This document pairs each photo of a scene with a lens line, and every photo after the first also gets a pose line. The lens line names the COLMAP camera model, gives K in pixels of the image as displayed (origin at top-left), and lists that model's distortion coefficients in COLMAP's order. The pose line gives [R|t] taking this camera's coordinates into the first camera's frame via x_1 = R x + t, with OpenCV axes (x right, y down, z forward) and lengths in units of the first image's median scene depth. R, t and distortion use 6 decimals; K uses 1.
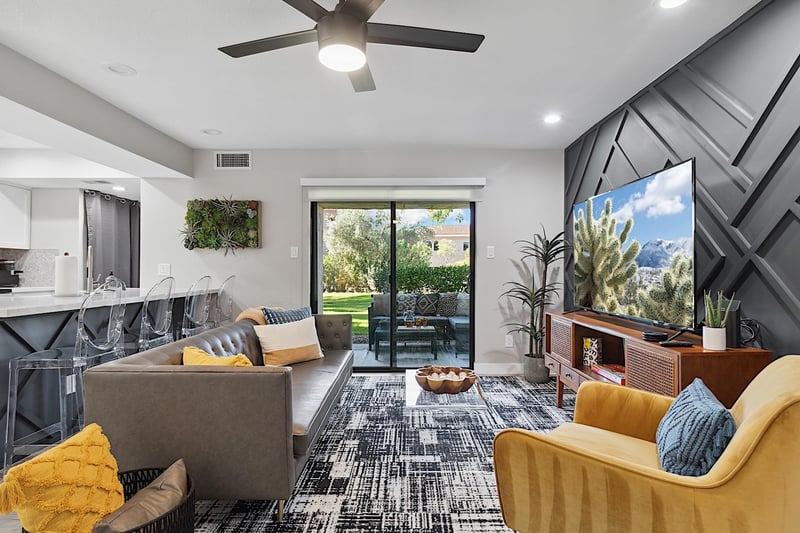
lens RADIAL K [[434.4, 0, 408.5], [0, 434.4, 269.6], [0, 0, 1]] dist [0.003796, 0.000212]
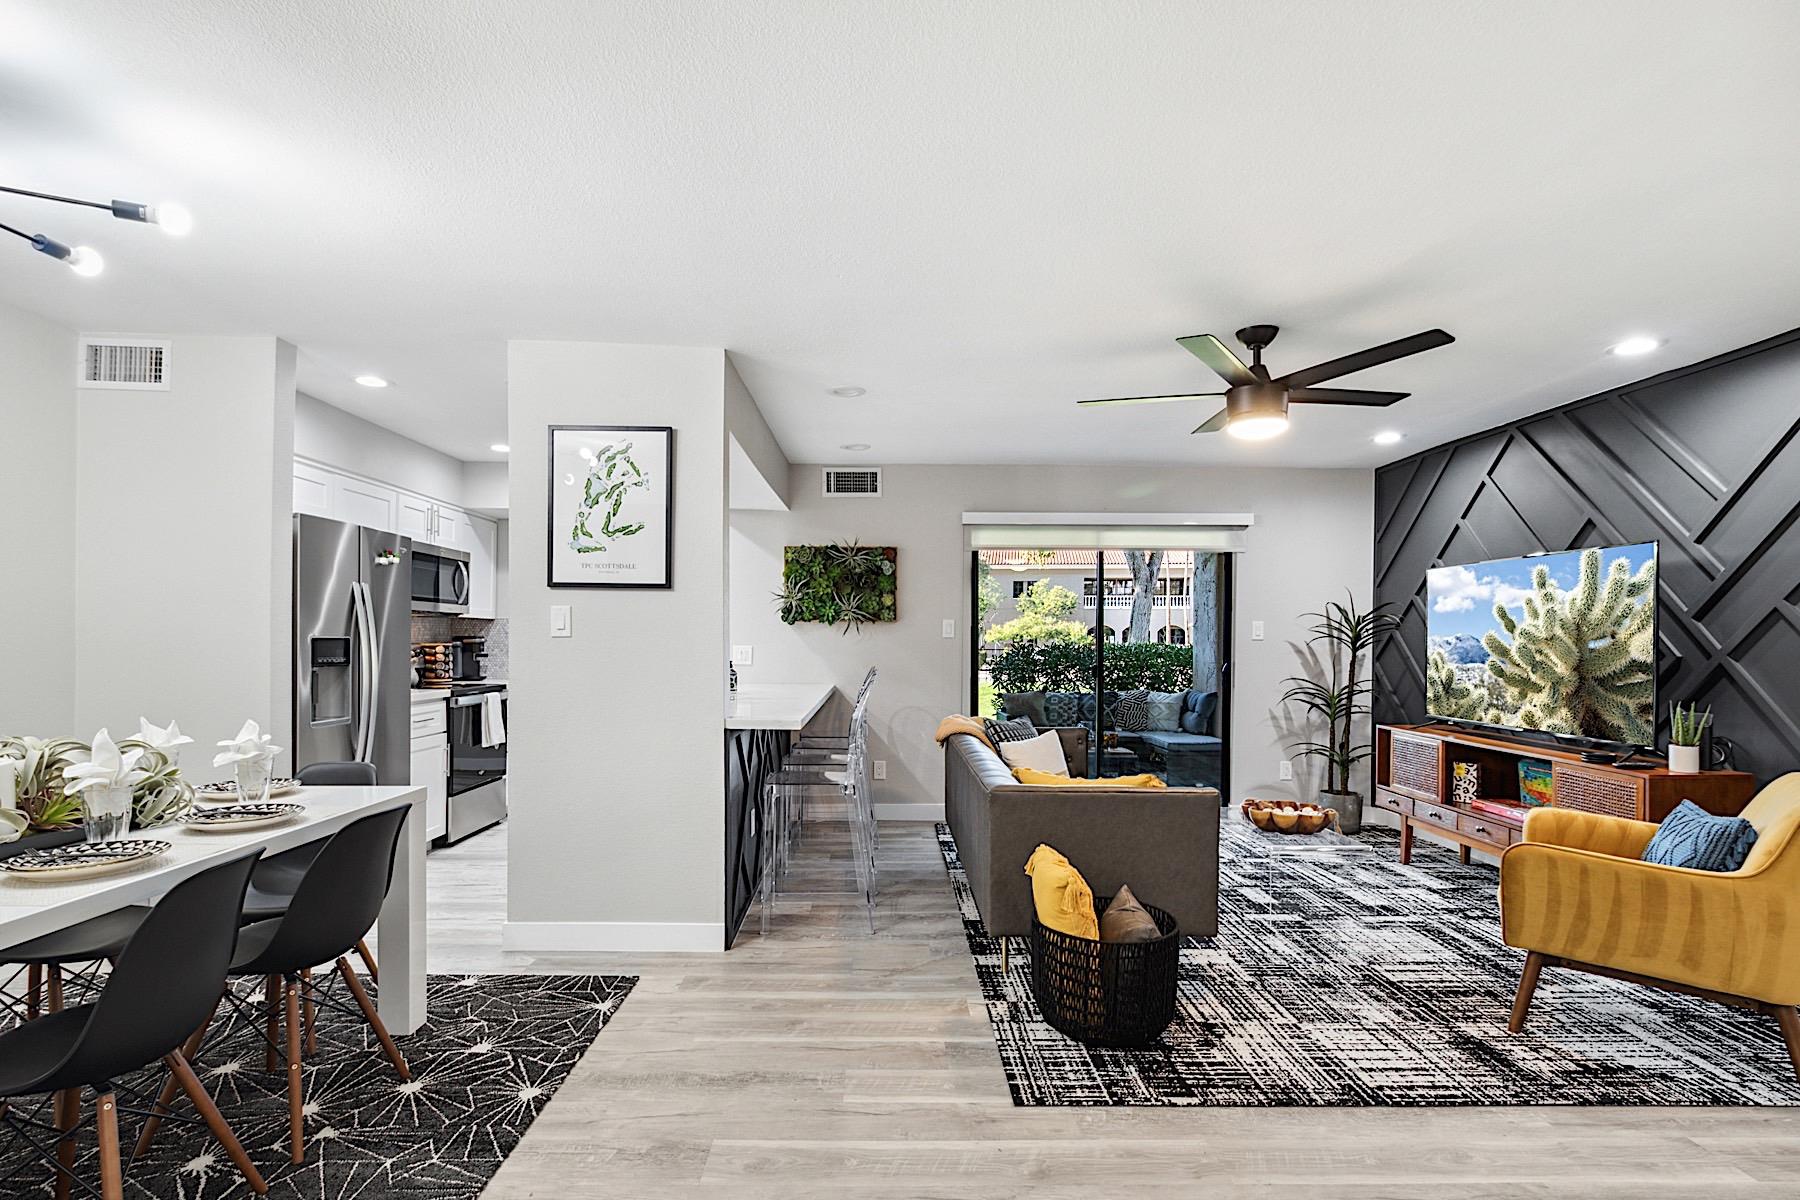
lens RADIAL K [[881.9, 0, 909.8], [0, 881.9, 645.9], [0, 0, 1]] dist [0.004469, -0.001130]
pose [[0.999925, 0.005898, 0.010745, -0.603875], [-0.006025, 0.999912, 0.011793, -0.053564], [-0.010674, -0.011857, 0.999873, -0.513496]]
